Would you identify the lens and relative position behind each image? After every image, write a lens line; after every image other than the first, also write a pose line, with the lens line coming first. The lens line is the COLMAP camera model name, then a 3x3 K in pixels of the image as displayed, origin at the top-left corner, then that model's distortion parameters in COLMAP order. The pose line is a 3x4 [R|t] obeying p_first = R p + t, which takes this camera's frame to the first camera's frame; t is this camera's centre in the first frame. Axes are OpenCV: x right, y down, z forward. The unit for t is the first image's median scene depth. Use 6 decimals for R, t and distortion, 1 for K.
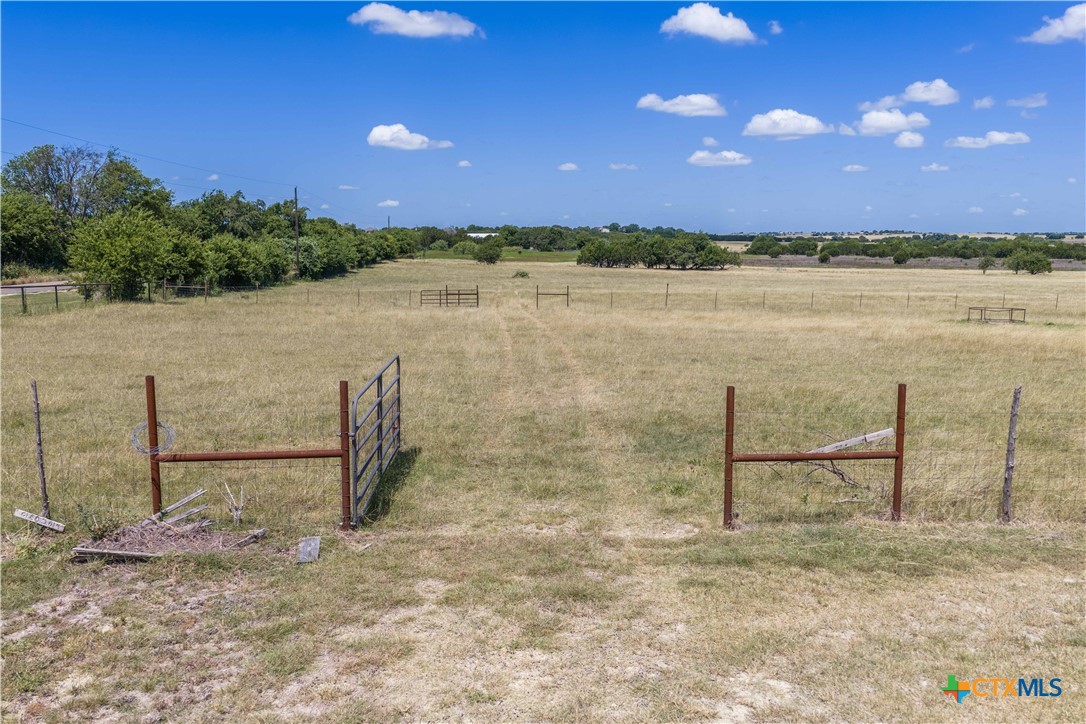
lens RADIAL K [[918.1, 0, 548.7], [0, 918.1, 361.1], [0, 0, 1]] dist [0.011294, -0.016308]
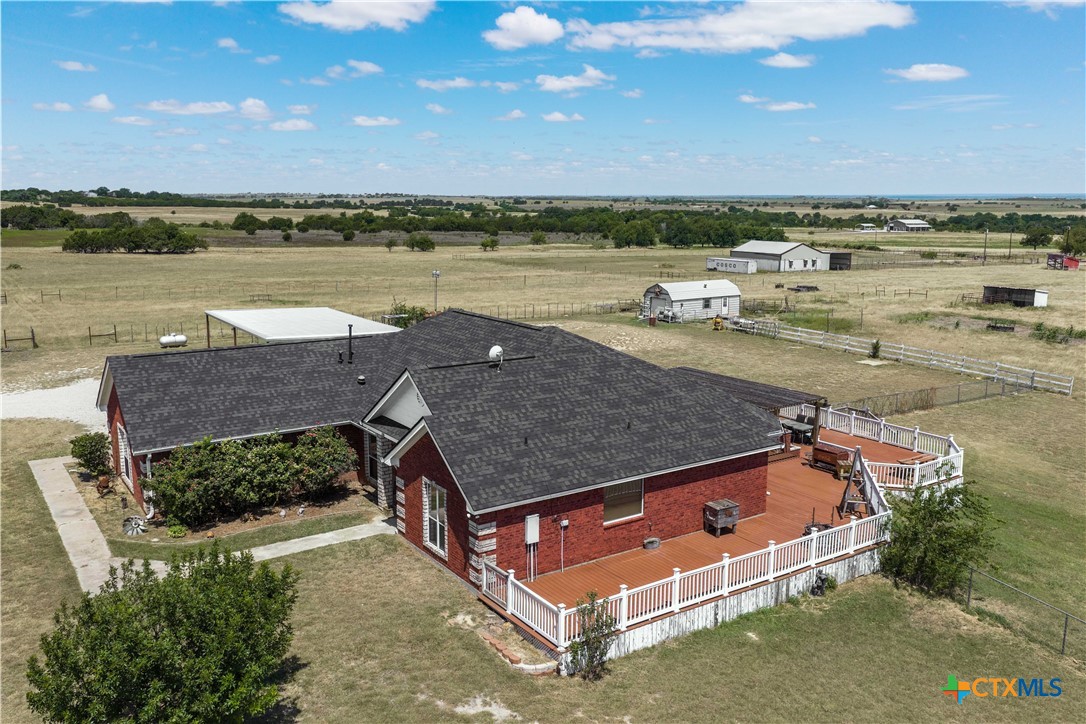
lens RADIAL K [[918.1, 0, 548.7], [0, 918.1, 361.1], [0, 0, 1]] dist [0.011294, -0.016308]
pose [[0.871109, -0.082307, 0.484144, -0.009249], [0.061318, 0.996369, 0.059059, 0.004608], [-0.487247, -0.021760, 0.872993, -0.351036]]
